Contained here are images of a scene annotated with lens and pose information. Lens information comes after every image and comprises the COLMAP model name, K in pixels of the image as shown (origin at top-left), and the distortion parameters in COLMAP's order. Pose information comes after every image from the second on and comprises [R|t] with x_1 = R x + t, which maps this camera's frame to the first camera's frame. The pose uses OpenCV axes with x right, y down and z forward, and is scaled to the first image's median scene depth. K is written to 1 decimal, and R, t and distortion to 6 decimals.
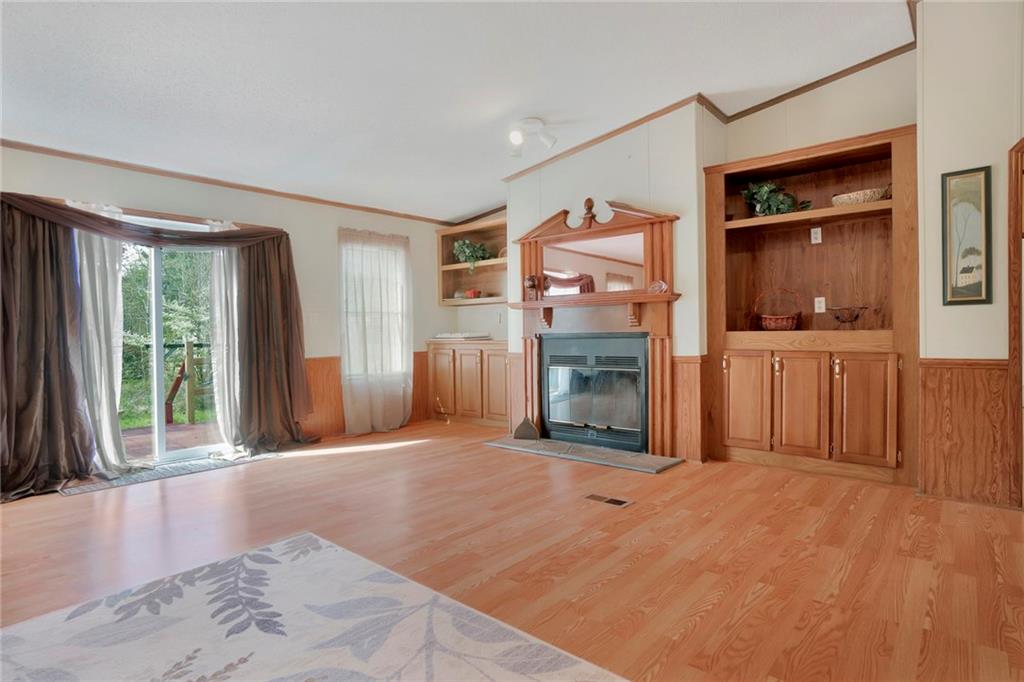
lens RADIAL K [[543.7, 0, 511.5], [0, 543.7, 340.8], [0, 0, 1]] dist [-0.020857, 0.000713]
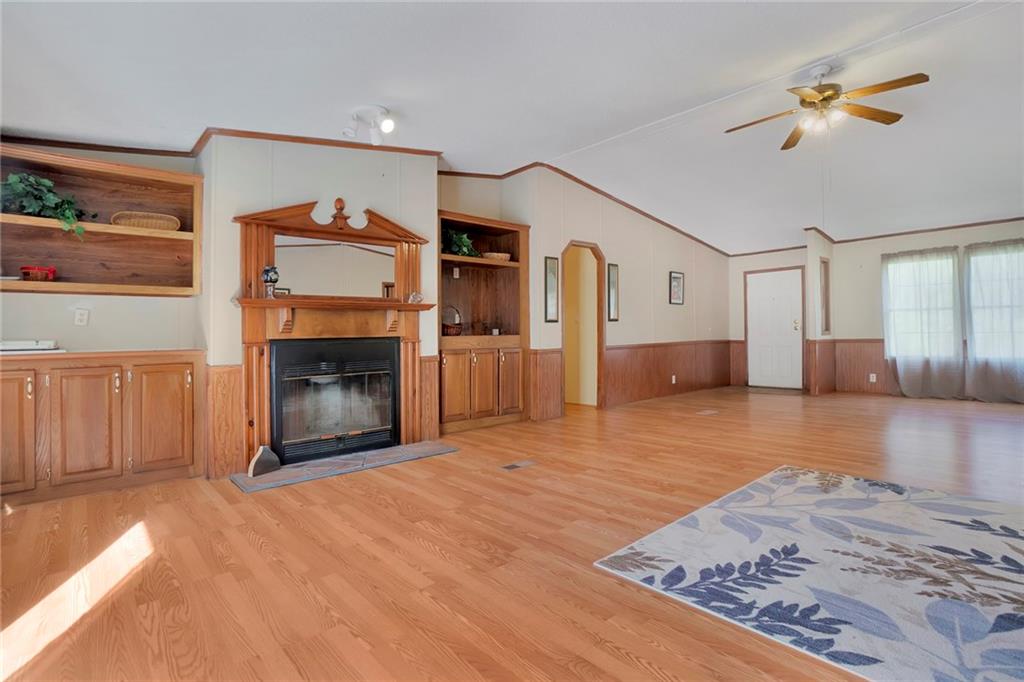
lens RADIAL K [[490.4, 0, 510.7], [0, 490.4, 339.0], [0, 0, 1]] dist [-0.027399, 0.000047]
pose [[0.126179, 0.001534, 0.992006, -1.364704], [0.030846, 0.999509, -0.005469, 0.002530], [-0.991528, 0.031290, 0.126070, 1.211020]]
